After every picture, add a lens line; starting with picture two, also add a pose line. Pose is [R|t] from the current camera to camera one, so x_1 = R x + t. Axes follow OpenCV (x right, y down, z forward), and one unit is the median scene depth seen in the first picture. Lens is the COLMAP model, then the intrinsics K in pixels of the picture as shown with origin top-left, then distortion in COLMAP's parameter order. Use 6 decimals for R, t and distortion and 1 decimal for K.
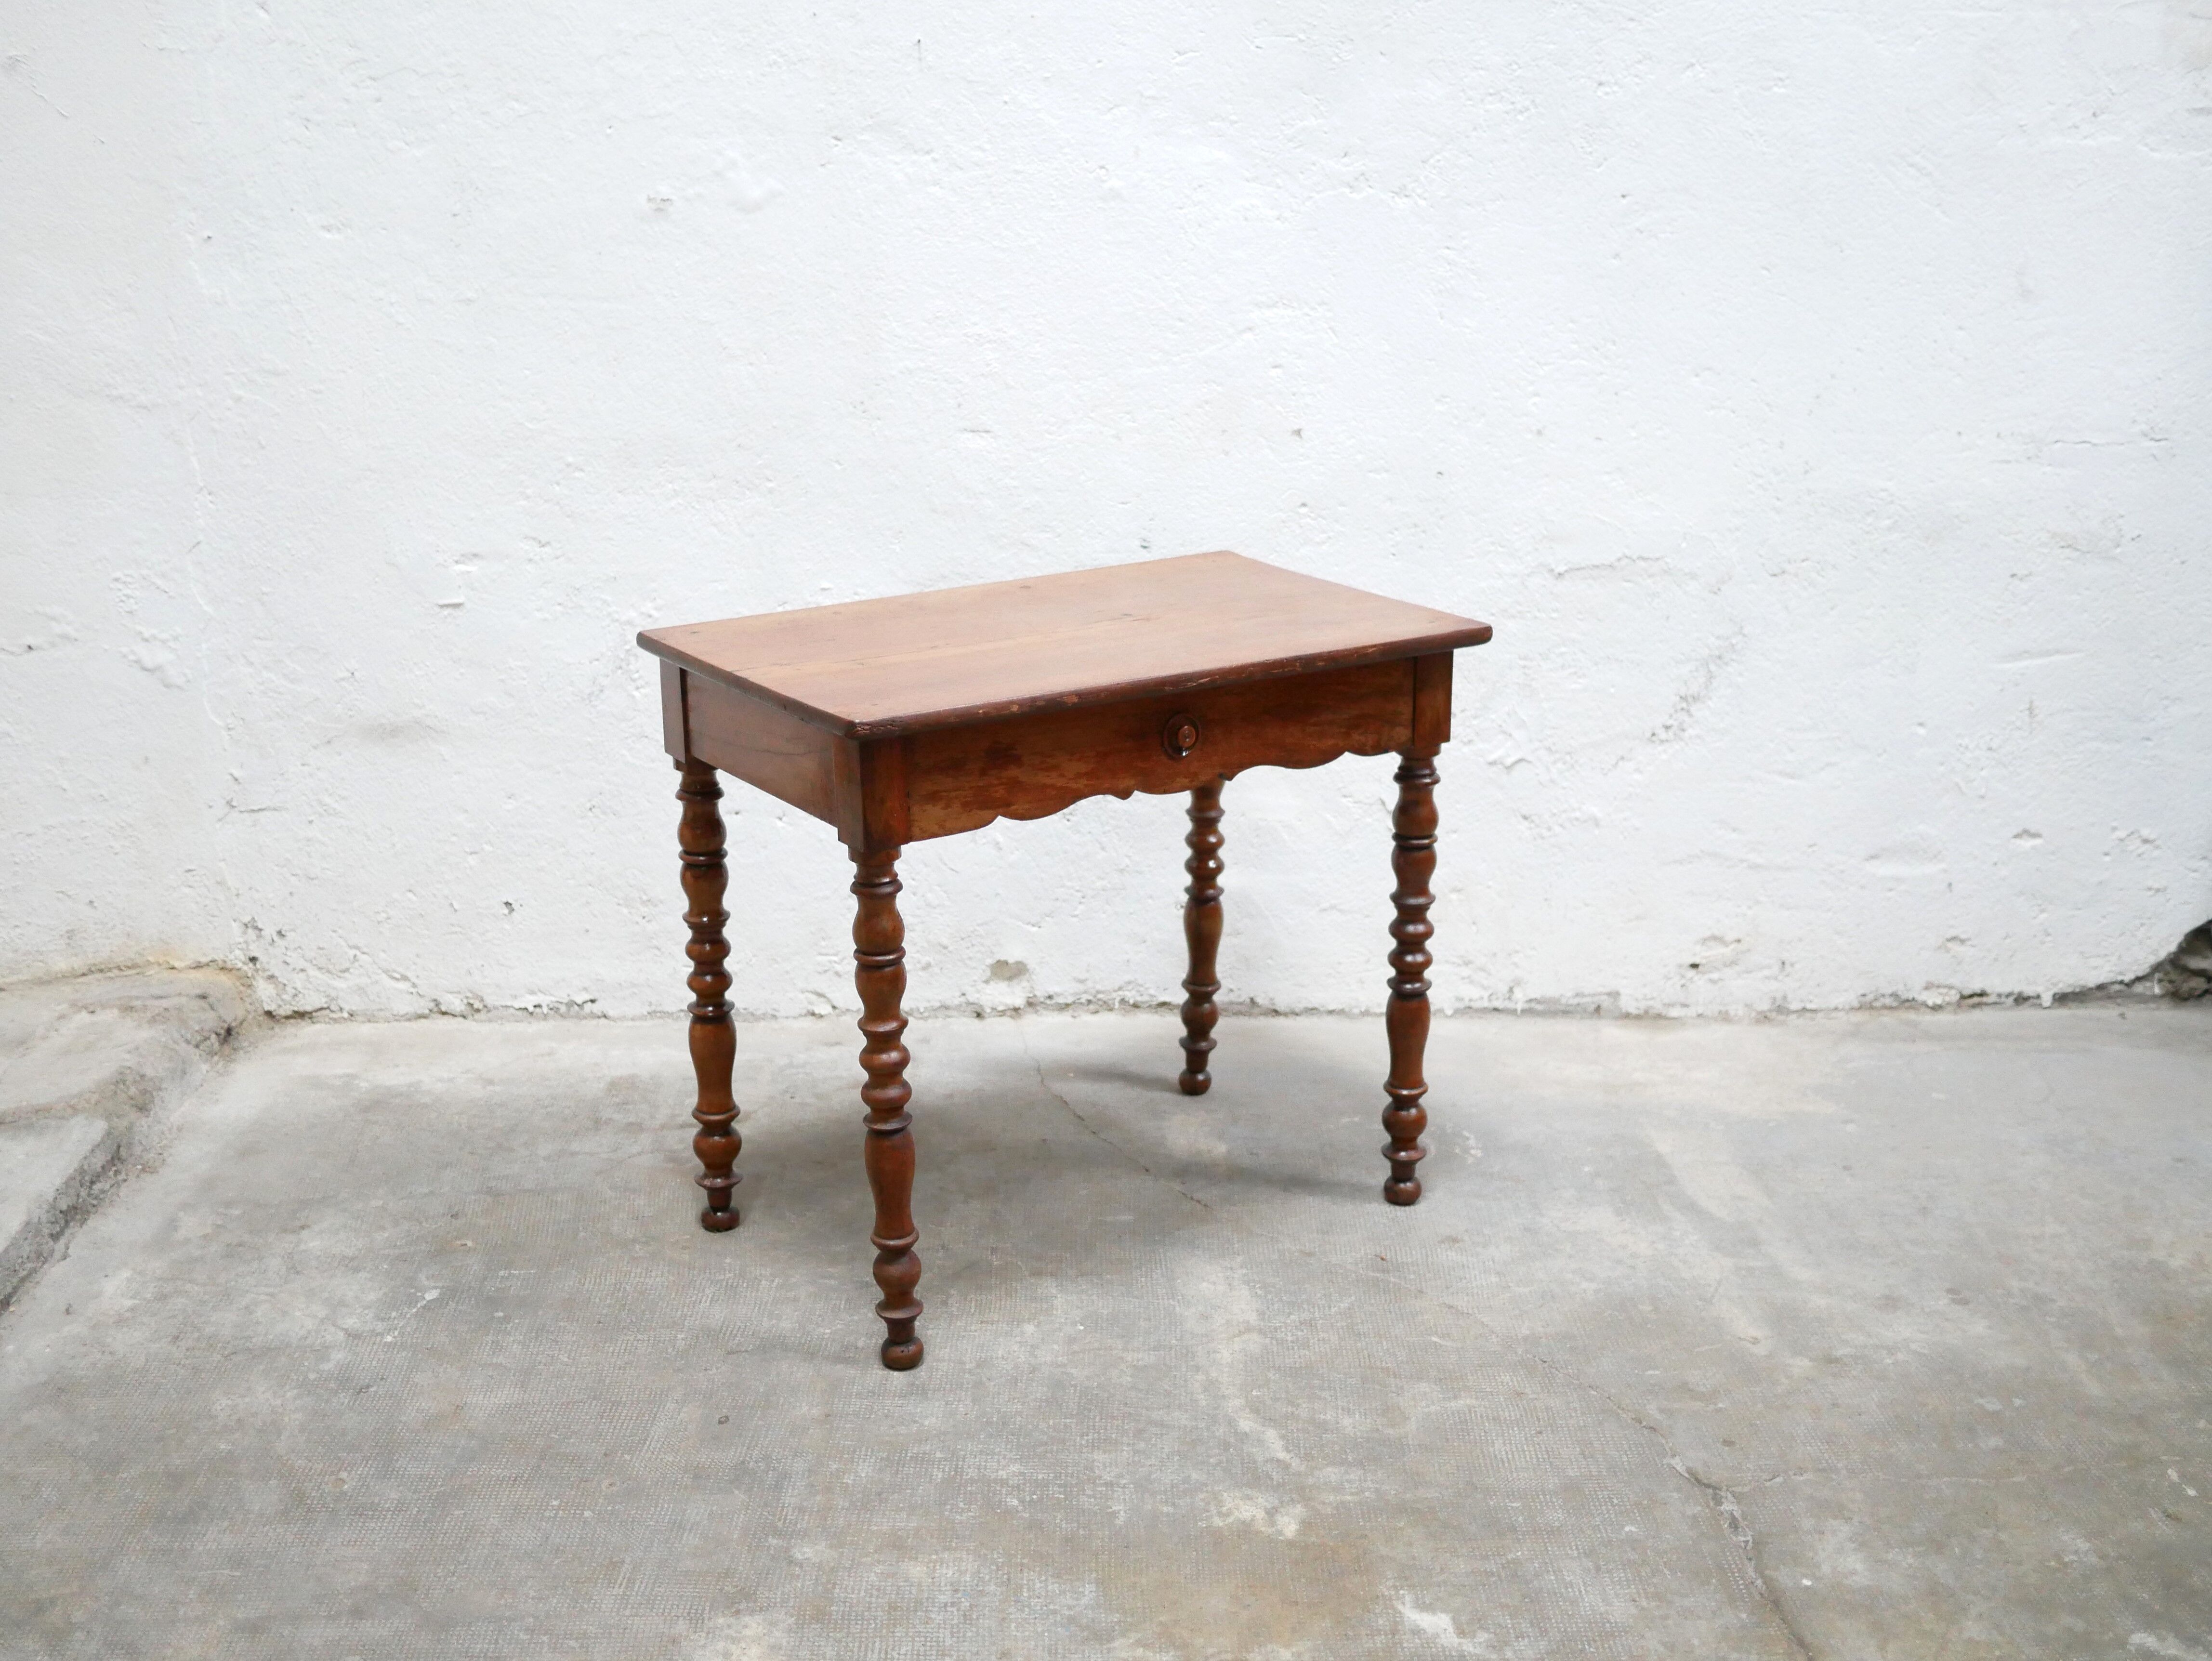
lens RADIAL K [[2488.2, 0, 1102.3], [0, 2488.2, 826.2], [0, 0, 1]] dist [-0.025131, 0.019320]
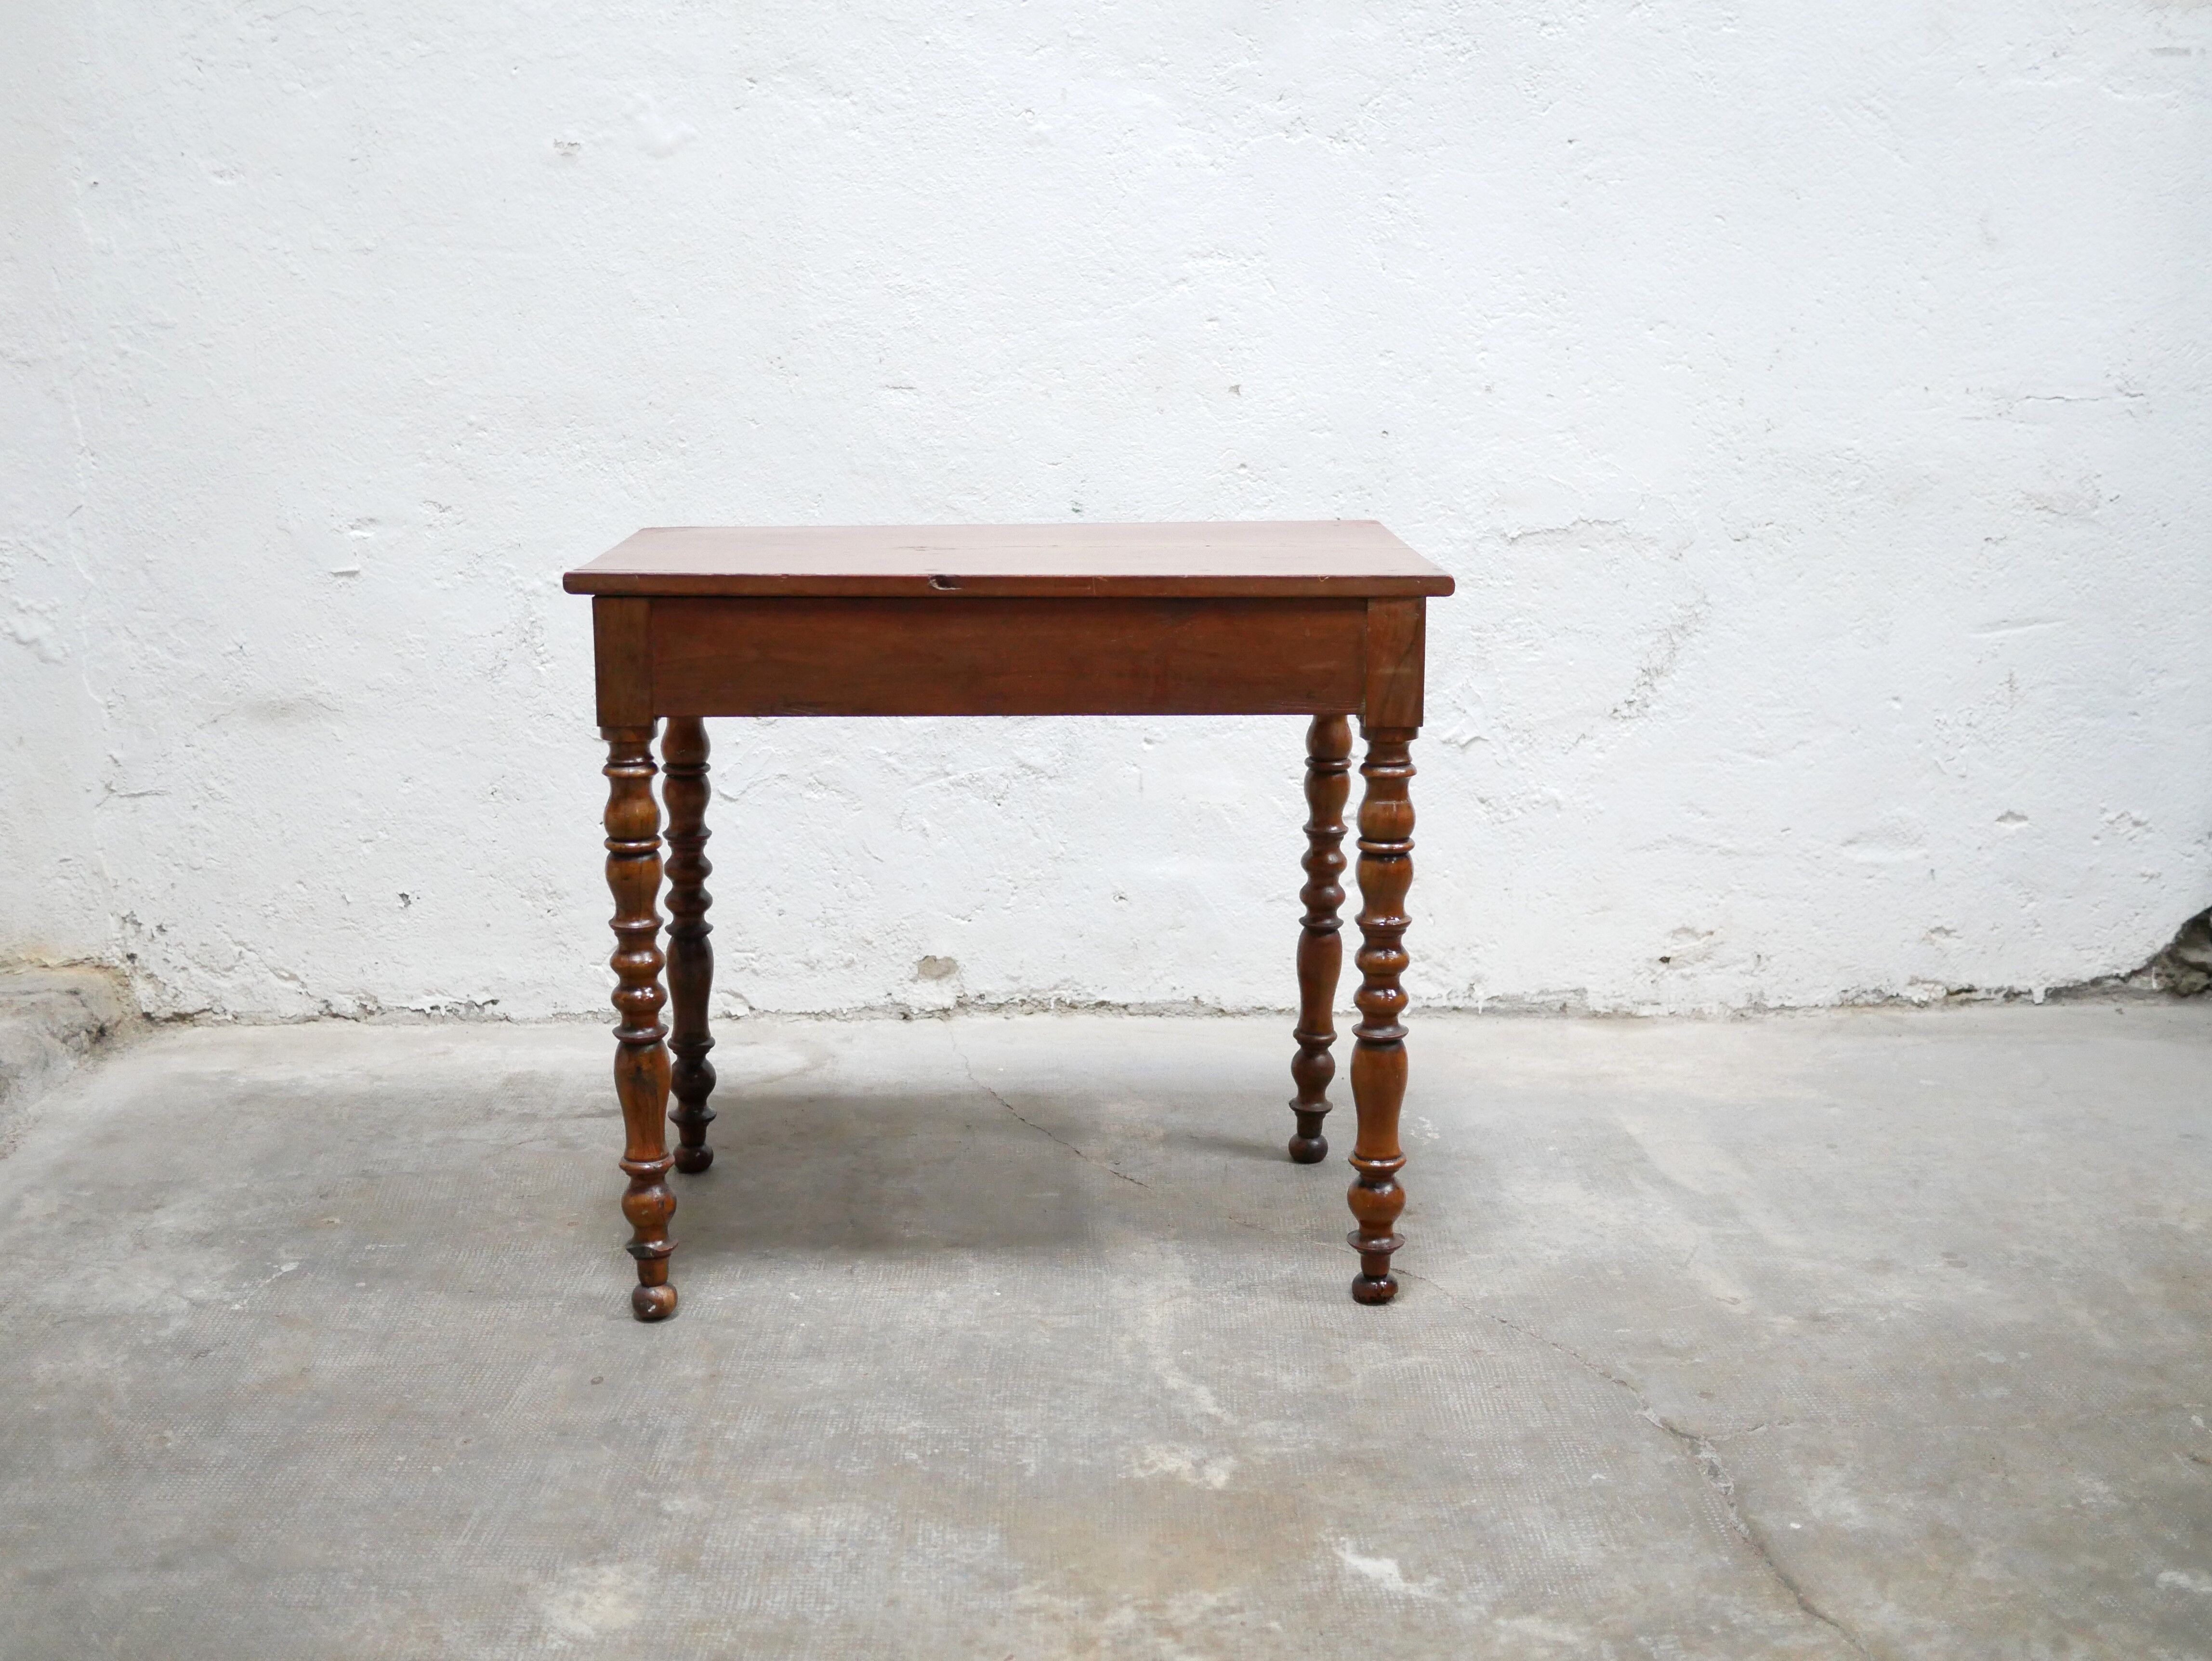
lens RADIAL K [[2487.9, 0, 1104.7], [0, 2487.9, 811.4], [0, 0, 1]] dist [-0.025953, 0.020801]
pose [[0.999958, -0.005334, 0.007503, 0.020019], [0.005926, 0.996672, -0.081296, 0.080235], [-0.007044, 0.081337, 0.996662, 0.060363]]
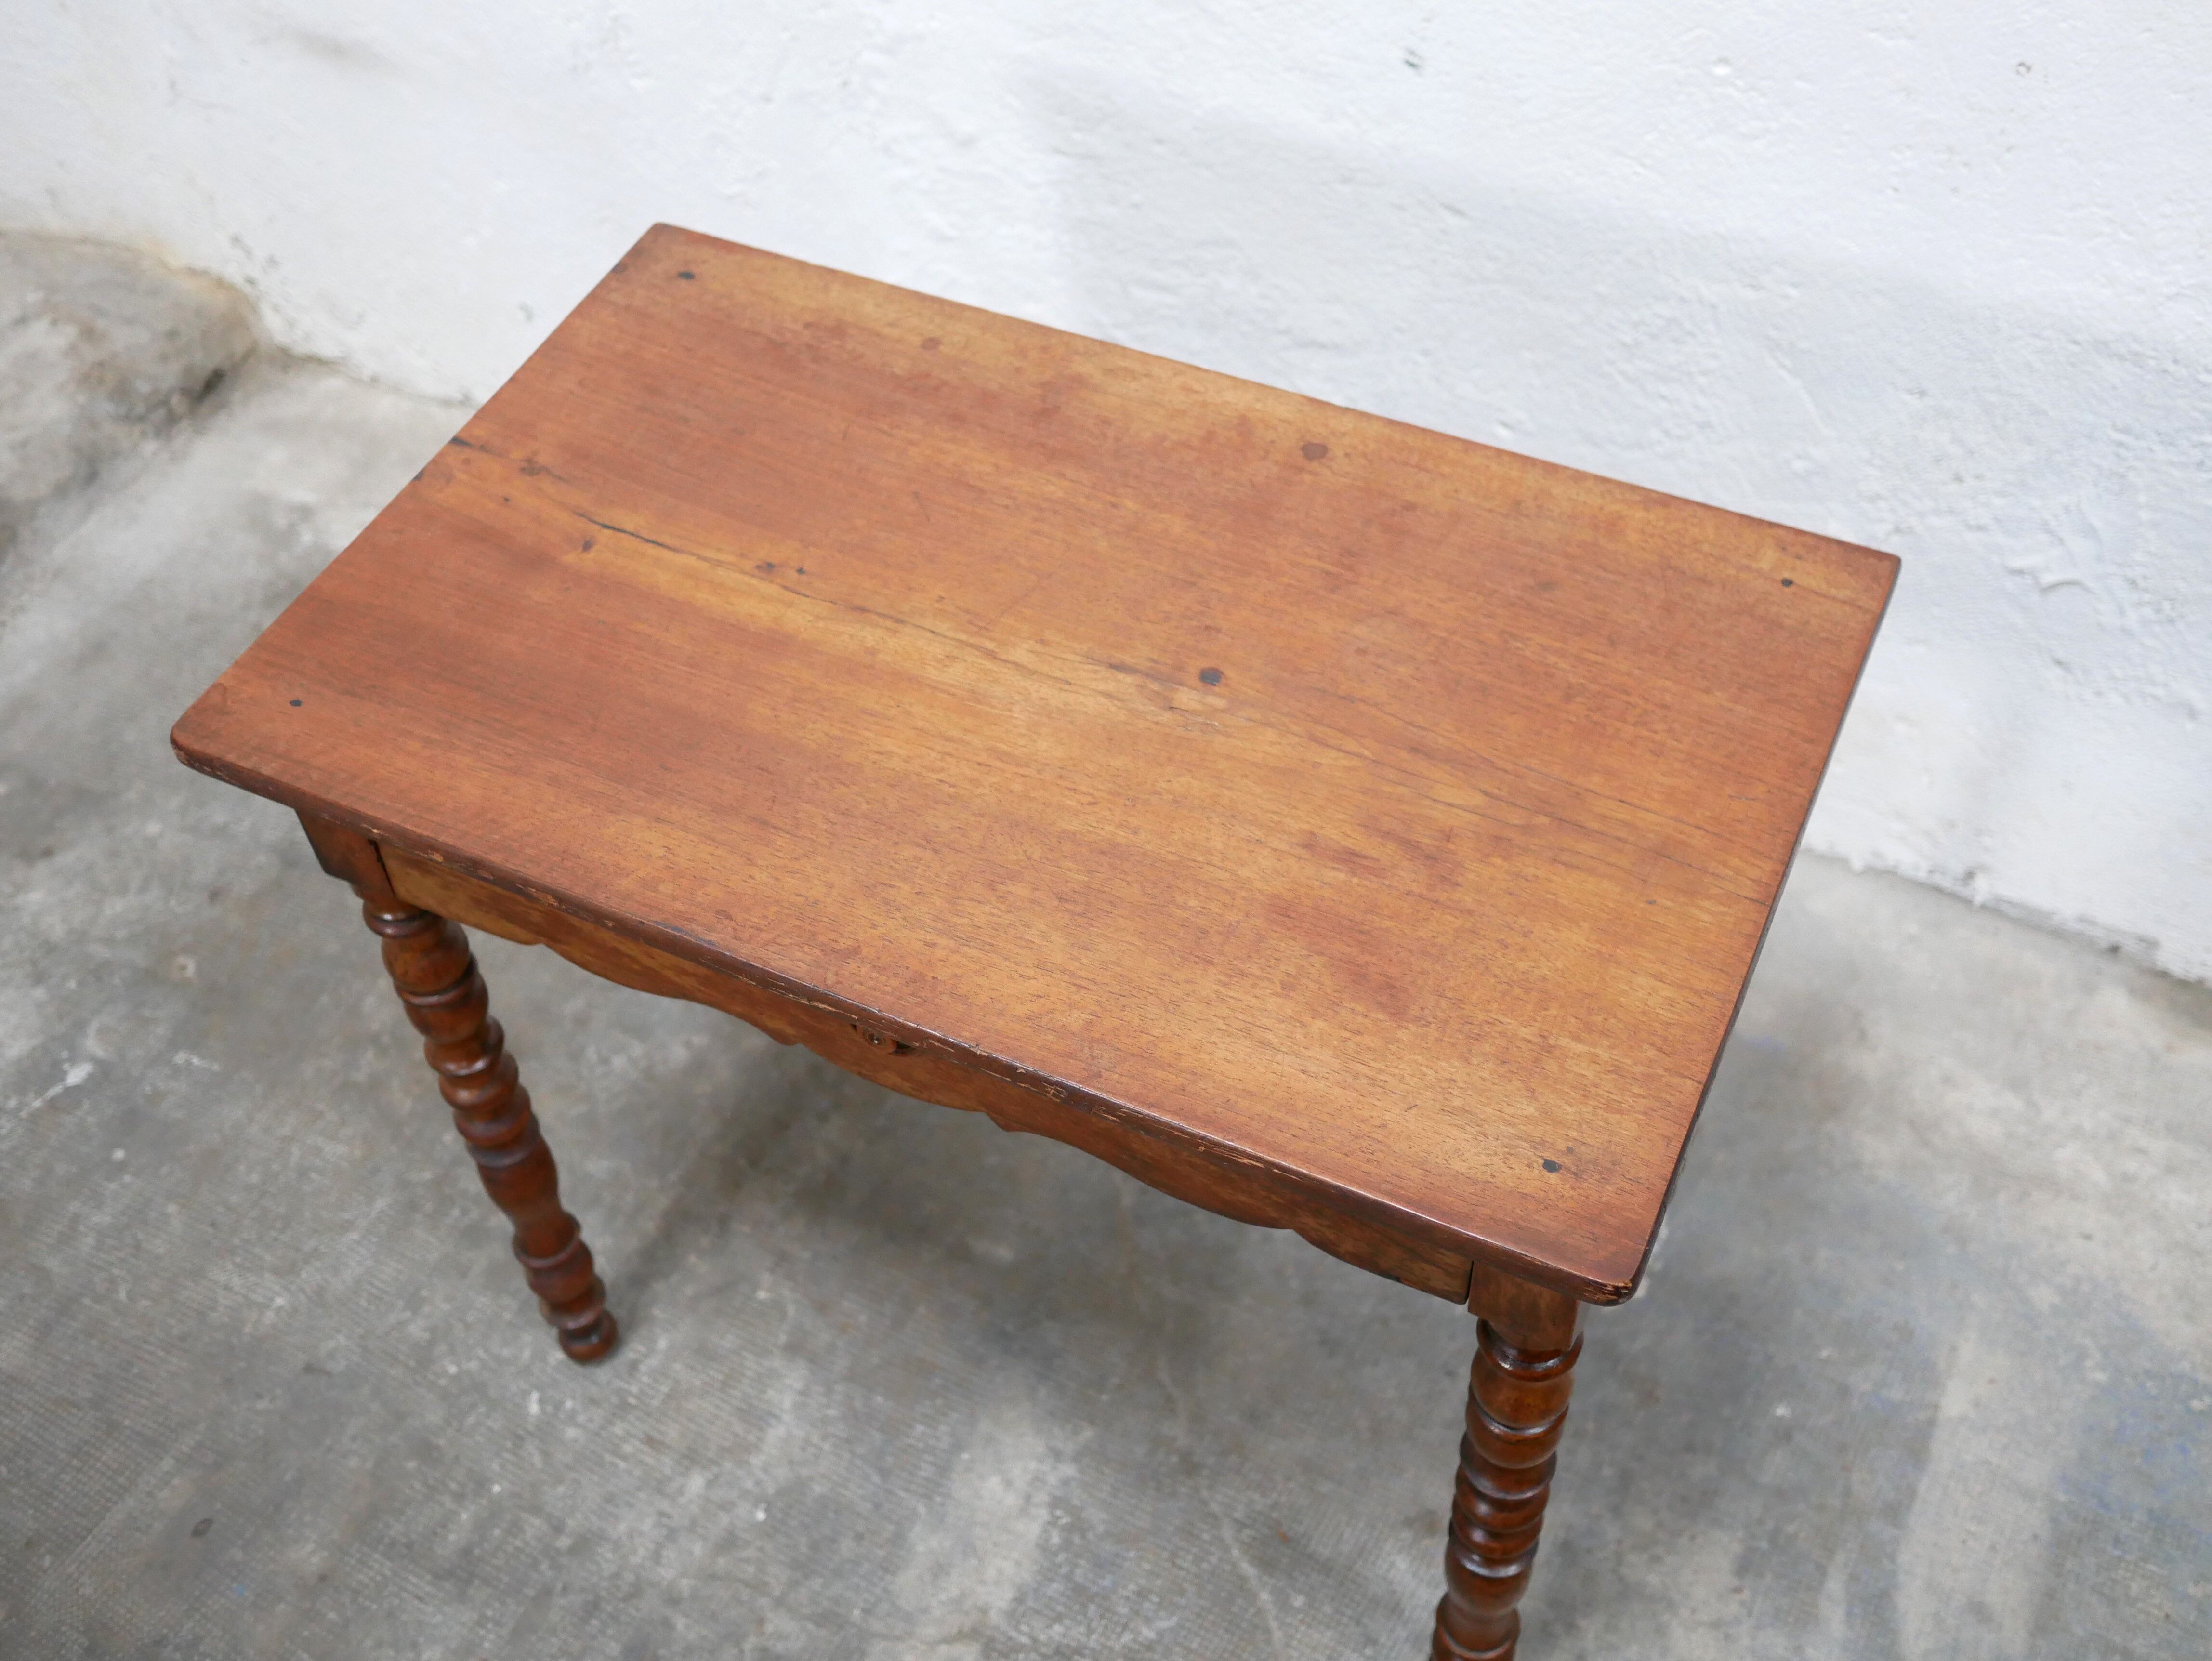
lens RADIAL K [[2490.4, 0, 1108.4], [0, 2490.4, 822.5], [0, 0, 1]] dist [-0.026472, 0.025001]
pose [[0.880879, 0.341090, -0.328191, 0.184730], [-0.097538, 0.809270, 0.579282, -0.277805], [0.463183, -0.478266, 0.746139, 0.511024]]
